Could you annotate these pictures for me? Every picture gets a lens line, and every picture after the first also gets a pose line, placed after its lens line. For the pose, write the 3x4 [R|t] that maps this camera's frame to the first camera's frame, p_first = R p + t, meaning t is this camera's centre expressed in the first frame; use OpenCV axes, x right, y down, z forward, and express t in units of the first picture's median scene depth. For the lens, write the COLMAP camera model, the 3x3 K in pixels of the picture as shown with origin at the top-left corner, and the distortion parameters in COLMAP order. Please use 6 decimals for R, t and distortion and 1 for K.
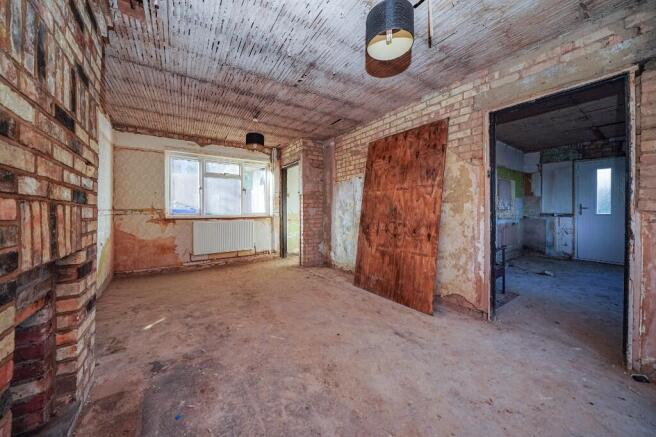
lens RADIAL K [[224.0, 0, 326.6], [0, 224.0, 213.0], [0, 0, 1]] dist [0.000003, -0.000001]
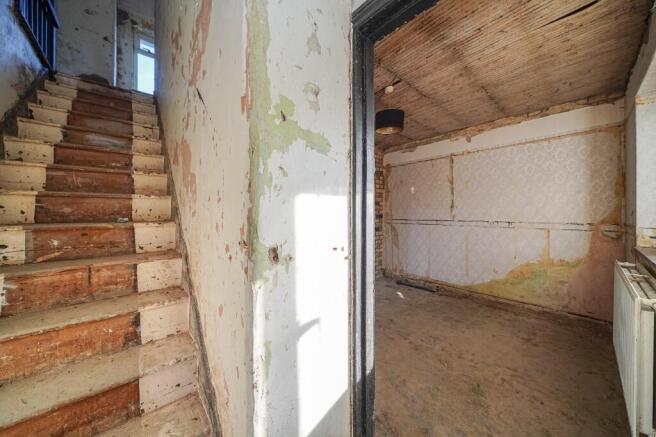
lens RADIAL K [[224.0, 0, 328.7], [0, 224.0, 213.9], [0, 0, 1]] dist [0.000003, -0.000001]
pose [[-0.995142, 0.003721, -0.098380, -0.097168], [0.002214, 0.999879, 0.015430, -0.081296], [0.098426, 0.015137, -0.995029, 2.049436]]
